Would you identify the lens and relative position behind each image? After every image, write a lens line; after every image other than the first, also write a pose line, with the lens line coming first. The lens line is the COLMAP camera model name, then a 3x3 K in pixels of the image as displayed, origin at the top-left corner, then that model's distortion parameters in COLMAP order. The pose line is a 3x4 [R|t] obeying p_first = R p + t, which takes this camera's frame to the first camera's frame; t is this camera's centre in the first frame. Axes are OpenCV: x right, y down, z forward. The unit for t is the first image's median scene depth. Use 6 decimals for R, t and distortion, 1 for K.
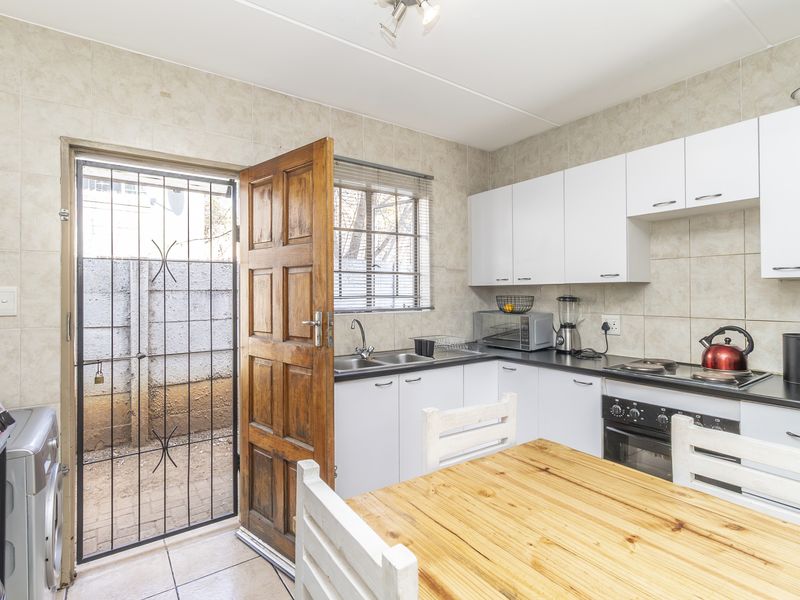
lens RADIAL K [[416.1, 0, 402.9], [0, 416.1, 296.9], [0, 0, 1]] dist [0.001711, 0.000923]
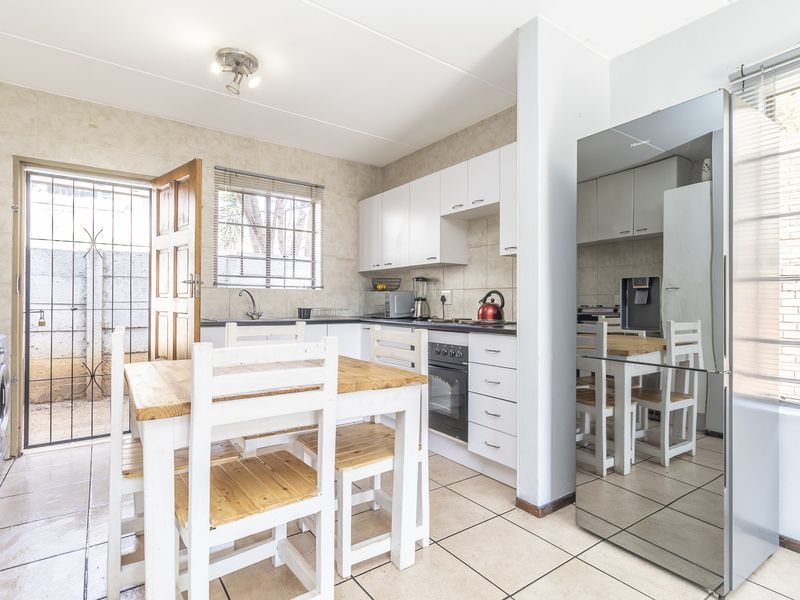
lens RADIAL K [[401.1, 0, 406.0], [0, 401.1, 300.4], [0, 0, 1]] dist [0.003883, 0.000522]
pose [[0.999326, 0.000259, 0.036719, 0.363110], [0.000018, 0.999972, -0.007541, 0.098554], [-0.036720, 0.007537, 0.999297, -0.332463]]
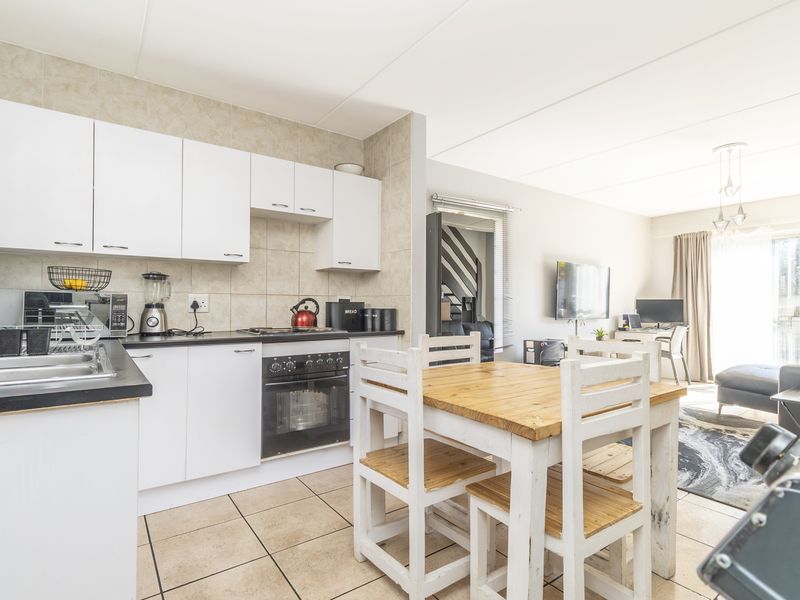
lens RADIAL K [[416.1, 0, 402.9], [0, 416.1, 296.9], [0, 0, 1]] dist [0.001711, 0.000923]
pose [[-0.004291, 0.020883, 0.999773, -0.615474], [-0.000541, 0.999782, -0.020886, 0.082764], [-0.999991, -0.000630, -0.004279, 0.561860]]
